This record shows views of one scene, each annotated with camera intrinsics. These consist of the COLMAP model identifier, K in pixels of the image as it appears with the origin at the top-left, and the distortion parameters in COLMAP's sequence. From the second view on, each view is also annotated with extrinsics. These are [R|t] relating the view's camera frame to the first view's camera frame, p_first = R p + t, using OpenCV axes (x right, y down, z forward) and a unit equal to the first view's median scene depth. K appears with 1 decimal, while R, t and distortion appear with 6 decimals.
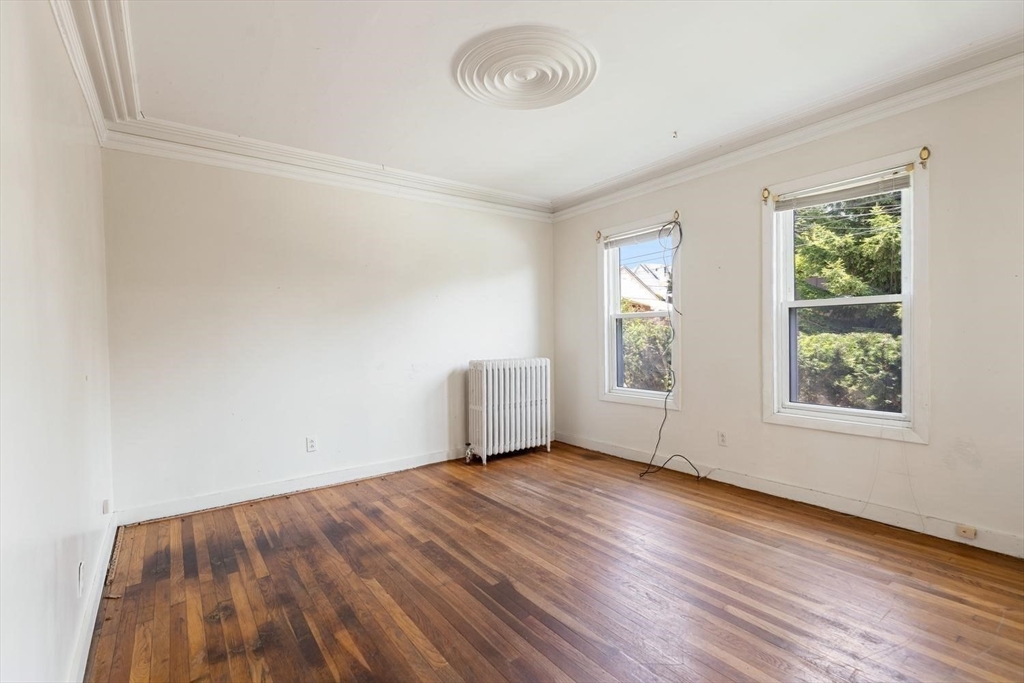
lens RADIAL K [[464.7, 0, 512.0], [0, 464.7, 341.5], [0, 0, 1]] dist [0.001525, 0.000140]
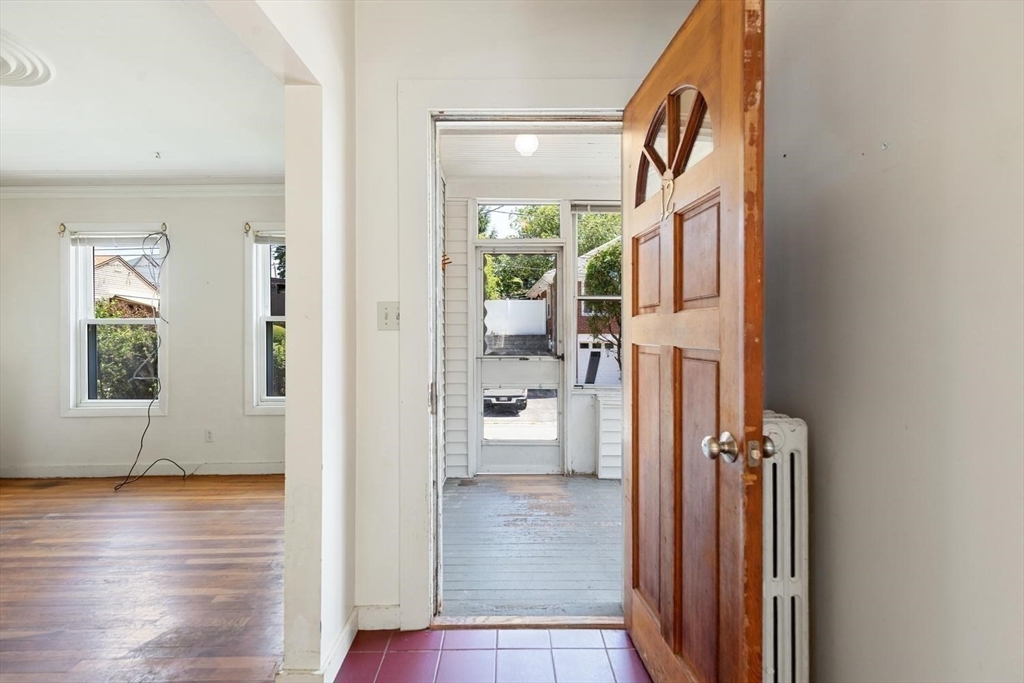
lens RADIAL K [[461.6, 0, 509.0], [0, 461.6, 334.5], [0, 0, 1]] dist [0.004640, 0.000074]
pose [[0.592705, 0.015670, 0.805267, -0.020479], [0.007706, 0.999655, -0.025124, 0.000120], [-0.805383, 0.021096, 0.592380, -0.257156]]
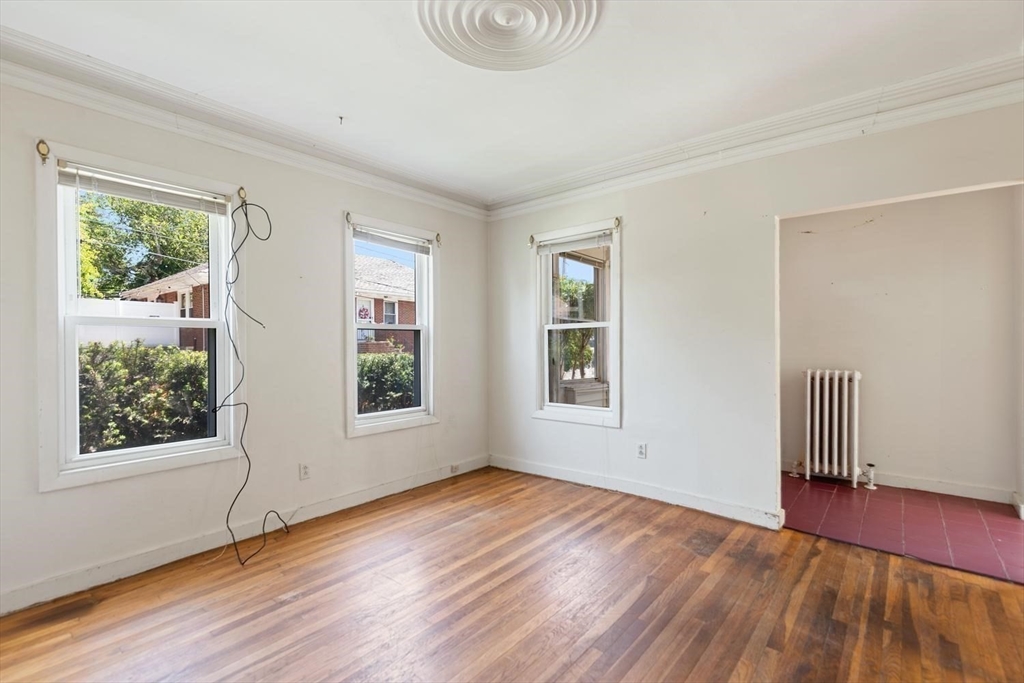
lens RADIAL K [[458.3, 0, 512.7], [0, 458.3, 347.0], [0, 0, 1]] dist [0.008715, 0.000011]
pose [[-0.226342, 0.013075, 0.973960, -0.519494], [0.023234, 0.999698, -0.008021, -0.011354], [-0.973771, 0.020814, -0.226577, 0.852881]]
